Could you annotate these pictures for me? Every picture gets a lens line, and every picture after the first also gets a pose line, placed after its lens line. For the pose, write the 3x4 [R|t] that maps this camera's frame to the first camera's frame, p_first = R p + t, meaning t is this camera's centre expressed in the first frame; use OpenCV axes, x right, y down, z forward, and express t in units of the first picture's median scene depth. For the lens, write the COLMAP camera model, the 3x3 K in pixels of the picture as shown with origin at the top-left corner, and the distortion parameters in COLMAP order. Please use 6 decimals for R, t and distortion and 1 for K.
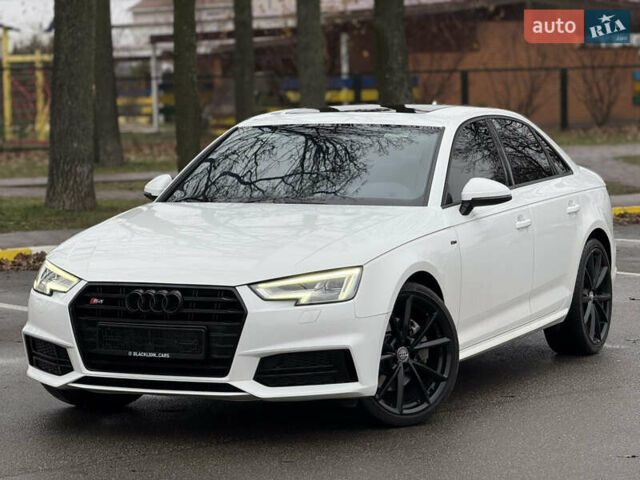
lens RADIAL K [[2076.0, 0, 320.0], [0, 2076.0, 240.0], [0, 0, 1]] dist [0.073808, 1.108615]
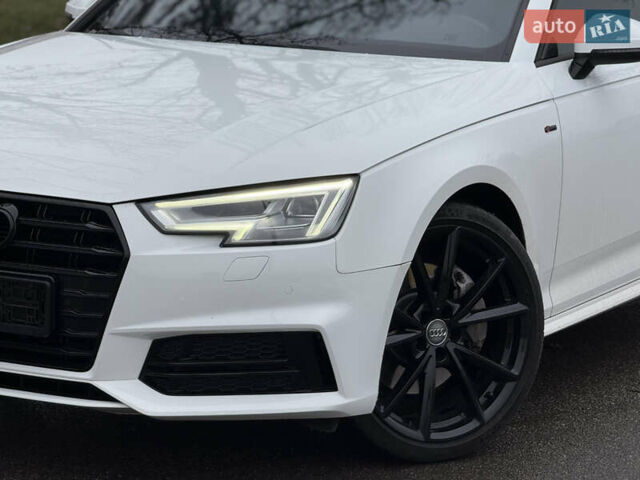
lens RADIAL K [[2076.0, 0, 320.0], [0, 2076.0, 240.0], [0, 0, 1]] dist [0.073808, 1.108615]
pose [[0.993711, 0.052288, -0.099016, 0.064432], [-0.043060, 0.994721, 0.093143, -0.020172], [0.103363, -0.088294, 0.990717, 0.466142]]
